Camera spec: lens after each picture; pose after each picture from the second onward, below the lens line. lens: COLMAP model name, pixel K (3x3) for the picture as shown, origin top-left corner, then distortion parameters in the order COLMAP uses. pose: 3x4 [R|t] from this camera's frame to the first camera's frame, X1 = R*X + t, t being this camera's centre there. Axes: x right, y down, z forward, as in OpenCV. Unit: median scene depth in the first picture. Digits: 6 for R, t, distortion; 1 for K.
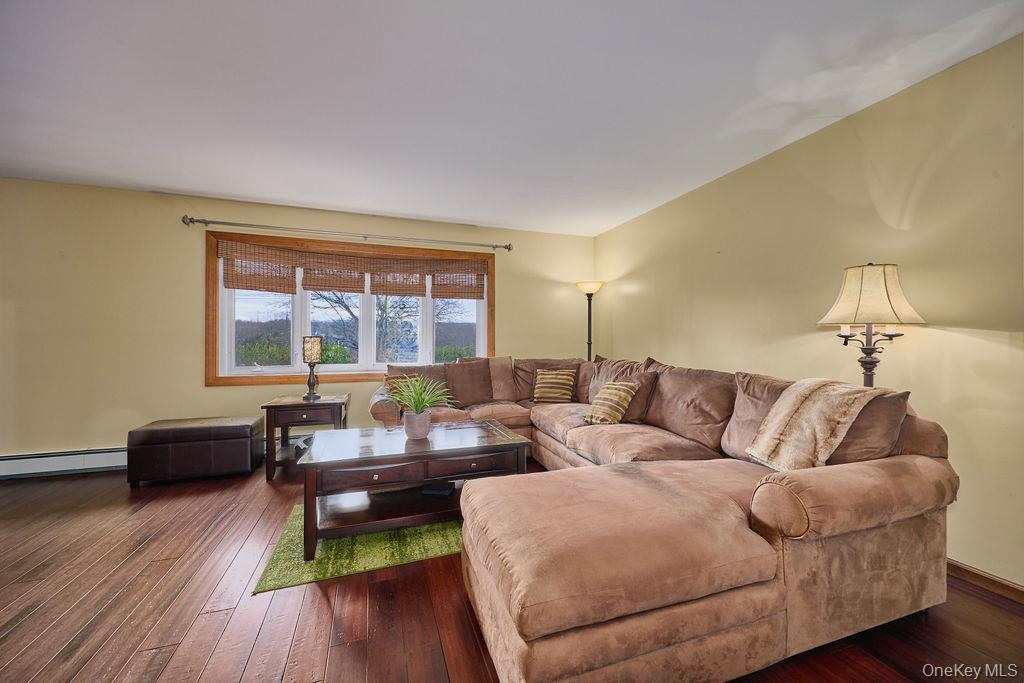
lens RADIAL K [[396.3, 0, 509.1], [0, 396.3, 340.4], [0, 0, 1]] dist [-0.000525, 0.000278]
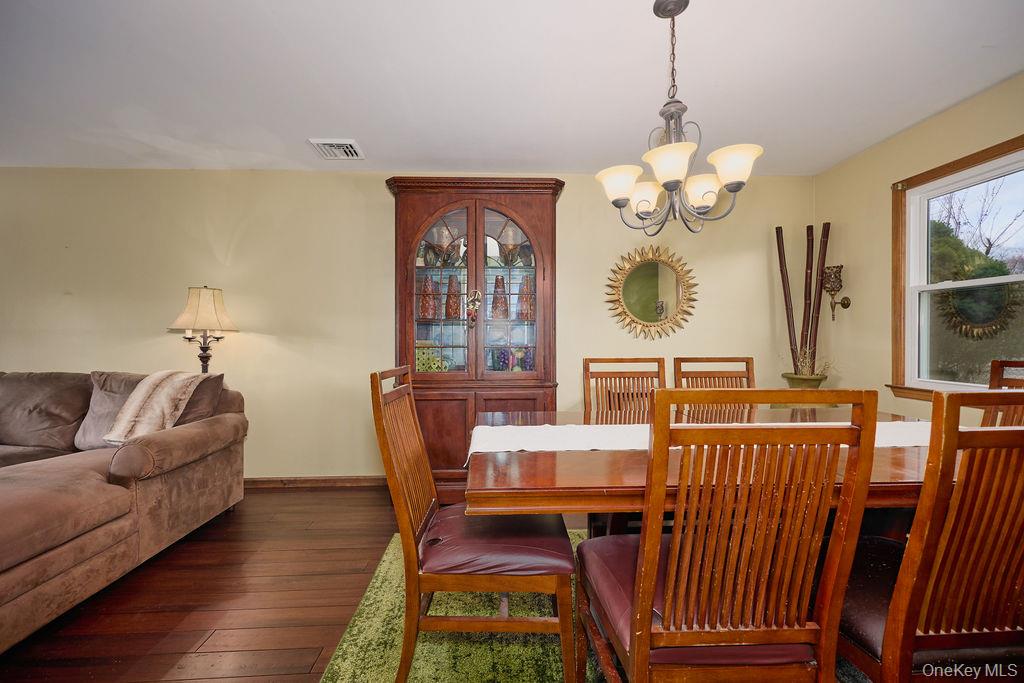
lens RADIAL K [[448.7, 0, 511.3], [0, 448.7, 339.3], [0, 0, 1]] dist [0.000517, -0.000422]
pose [[0.279571, 0.001769, 0.960123, -0.381691], [0.002507, 0.999994, -0.002573, -0.001117], [-0.960122, 0.003126, 0.279565, -0.592930]]
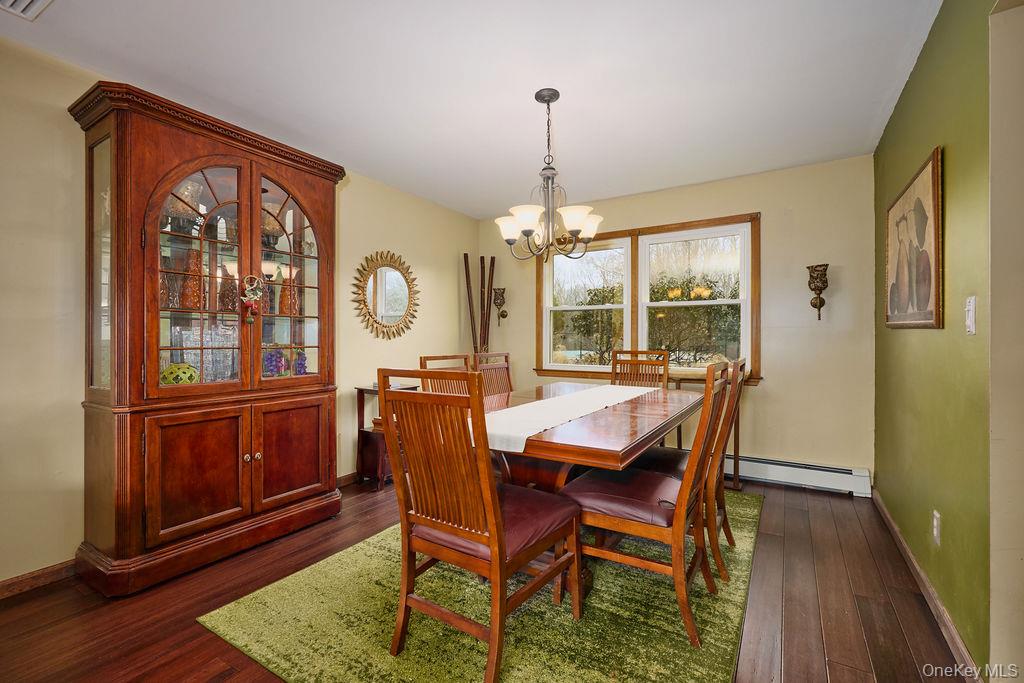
lens RADIAL K [[448.7, 0, 508.4], [0, 448.7, 339.4], [0, 0, 1]] dist [0.000517, -0.000422]
pose [[-0.636962, -0.001850, 0.770893, -0.302285], [-0.002104, 0.999998, 0.000662, -0.005042], [-0.770892, -0.001201, -0.636964, 0.358507]]
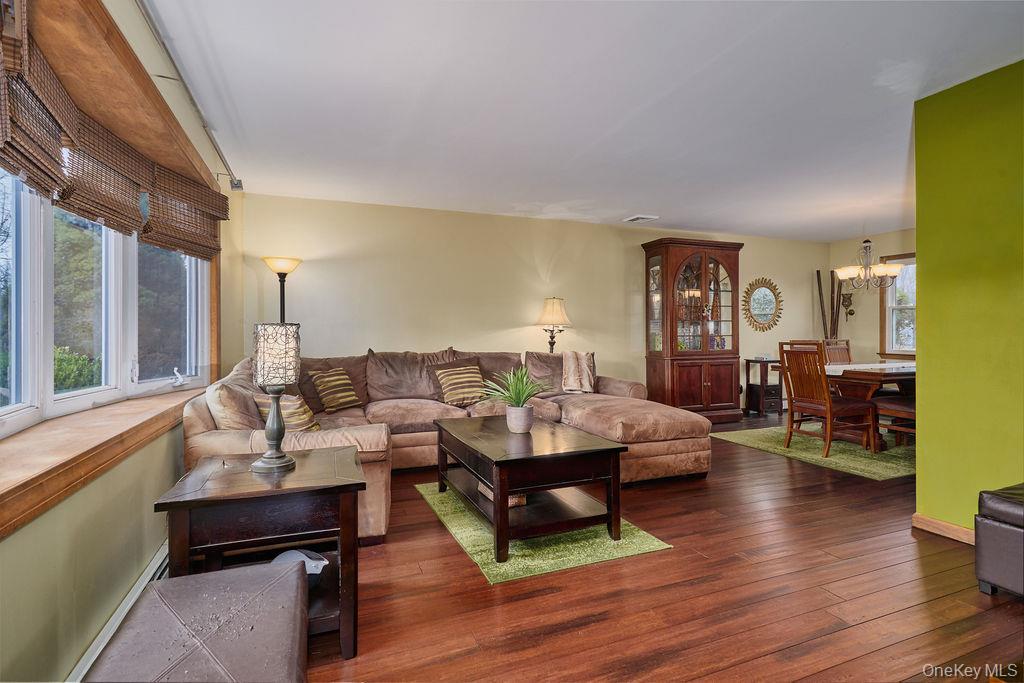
lens RADIAL K [[507.6, 0, 515.2], [0, 507.6, 334.1], [0, 0, 1]] dist [0.001374, 0.000182]
pose [[-0.050358, -0.001840, 0.998730, -2.292379], [0.003415, 0.999992, 0.002015, 0.002539], [-0.998725, 0.003513, -0.050351, 1.663569]]
